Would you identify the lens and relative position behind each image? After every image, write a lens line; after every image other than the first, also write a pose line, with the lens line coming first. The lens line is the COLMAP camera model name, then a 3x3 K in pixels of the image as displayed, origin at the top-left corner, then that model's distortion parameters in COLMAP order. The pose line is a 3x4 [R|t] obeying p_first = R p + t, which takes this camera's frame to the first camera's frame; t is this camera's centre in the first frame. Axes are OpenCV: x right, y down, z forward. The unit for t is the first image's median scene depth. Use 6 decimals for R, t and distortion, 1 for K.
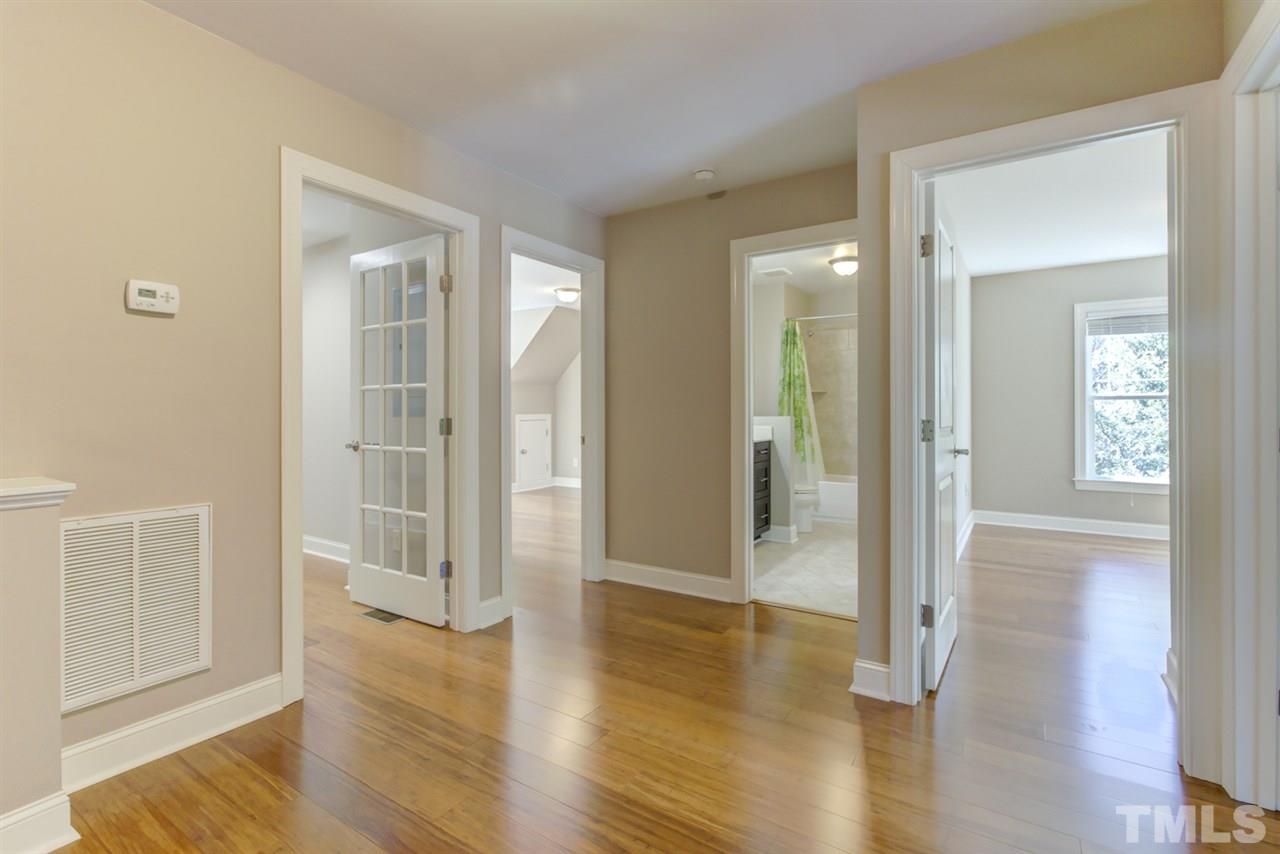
lens RADIAL K [[583.1, 0, 636.1], [0, 583.1, 414.0], [0, 0, 1]] dist [-0.000684, 0.000346]
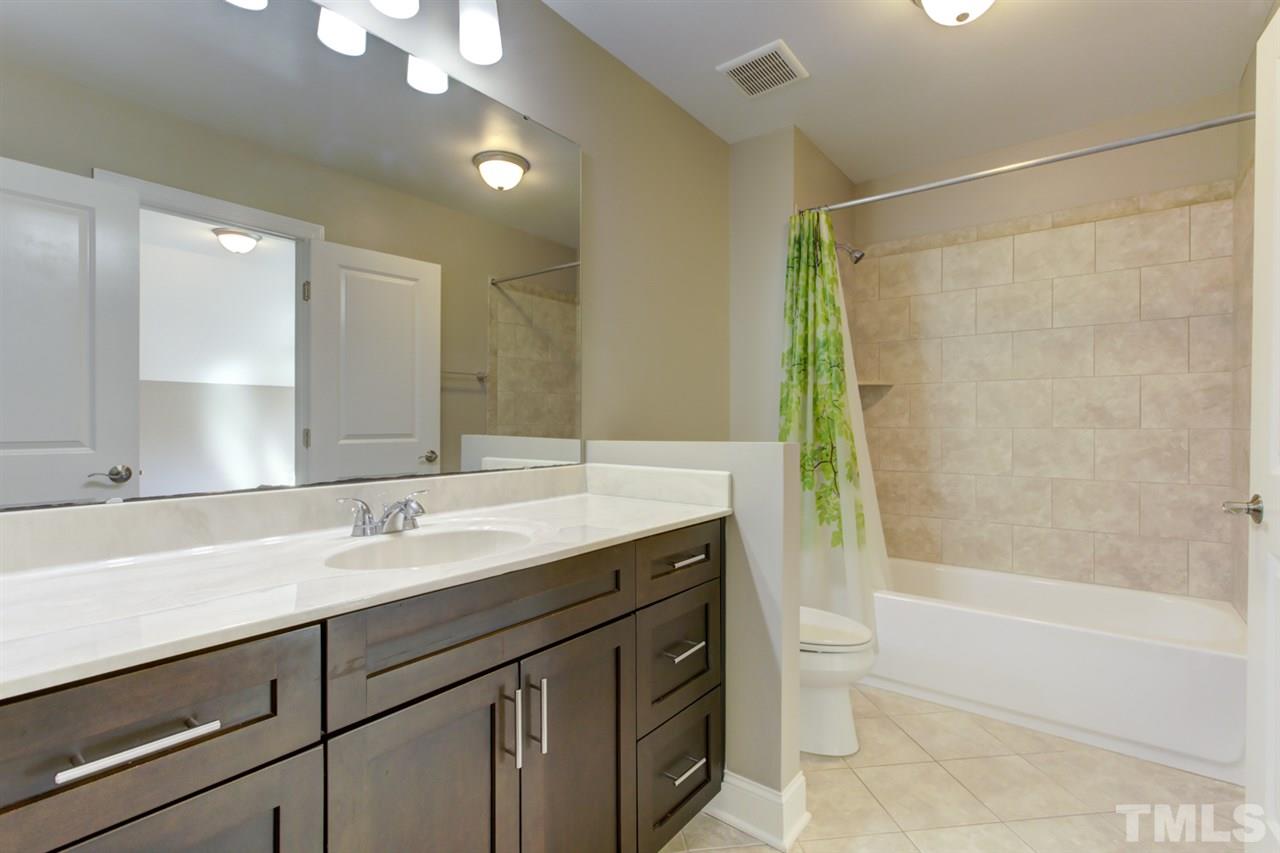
lens RADIAL K [[585.4, 0, 635.7], [0, 585.4, 432.1], [0, 0, 1]] dist [-0.003235, -0.000230]
pose [[0.997343, 0.003893, -0.072748, 0.172183], [-0.003563, 0.999983, 0.004662, -0.001866], [0.072765, -0.004390, 0.997339, 0.567653]]
